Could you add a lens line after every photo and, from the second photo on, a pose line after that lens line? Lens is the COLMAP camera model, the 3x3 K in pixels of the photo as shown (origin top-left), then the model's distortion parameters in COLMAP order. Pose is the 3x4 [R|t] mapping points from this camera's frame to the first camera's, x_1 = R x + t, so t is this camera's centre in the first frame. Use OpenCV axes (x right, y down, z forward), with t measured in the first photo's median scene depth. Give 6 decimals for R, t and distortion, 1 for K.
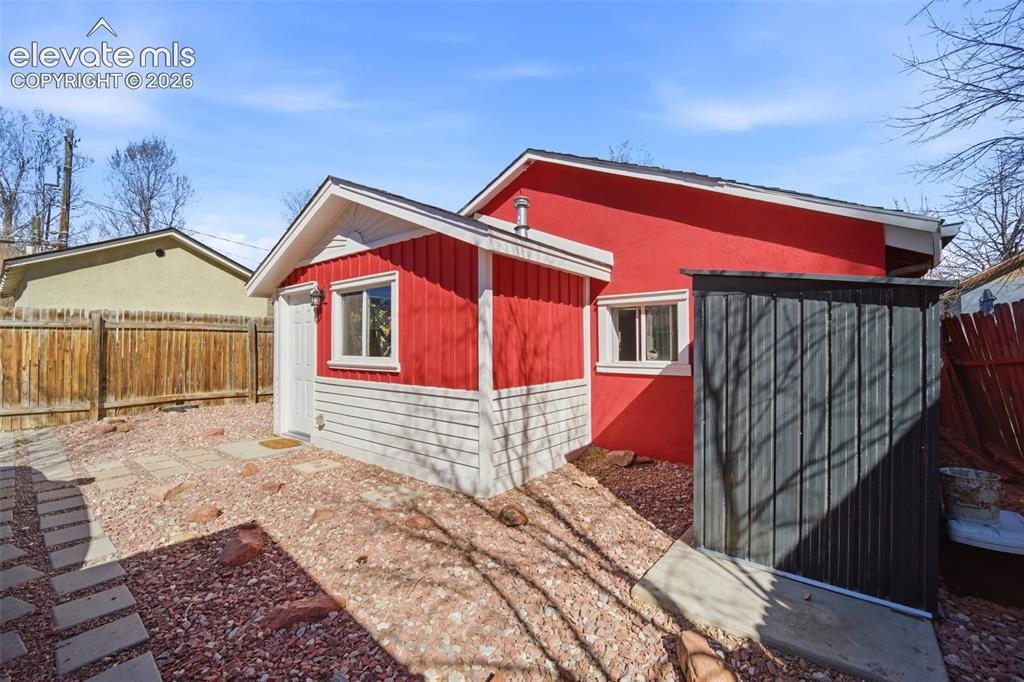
lens RADIAL K [[421.0, 0, 513.8], [0, 421.0, 342.2], [0, 0, 1]] dist [-0.021668, -0.000180]
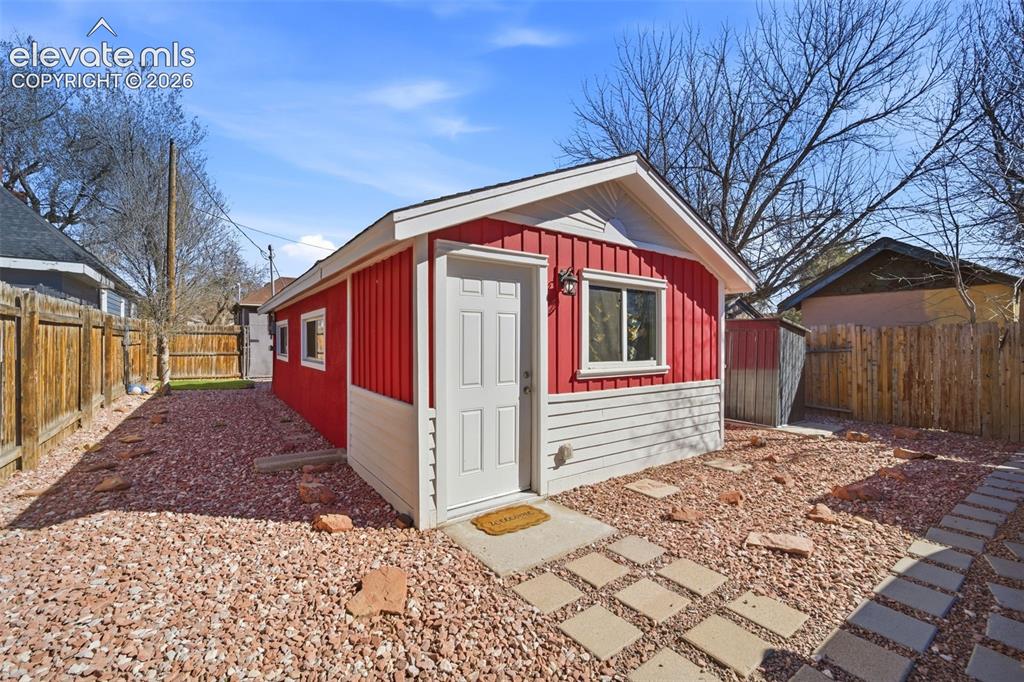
lens RADIAL K [[421.0, 0, 513.1], [0, 421.0, 342.1], [0, 0, 1]] dist [-0.021668, -0.000180]
pose [[0.282010, -0.004432, 0.959401, -1.365483], [-0.019328, 0.999760, 0.010300, -0.013387], [-0.959217, -0.021448, 0.281857, 1.019039]]
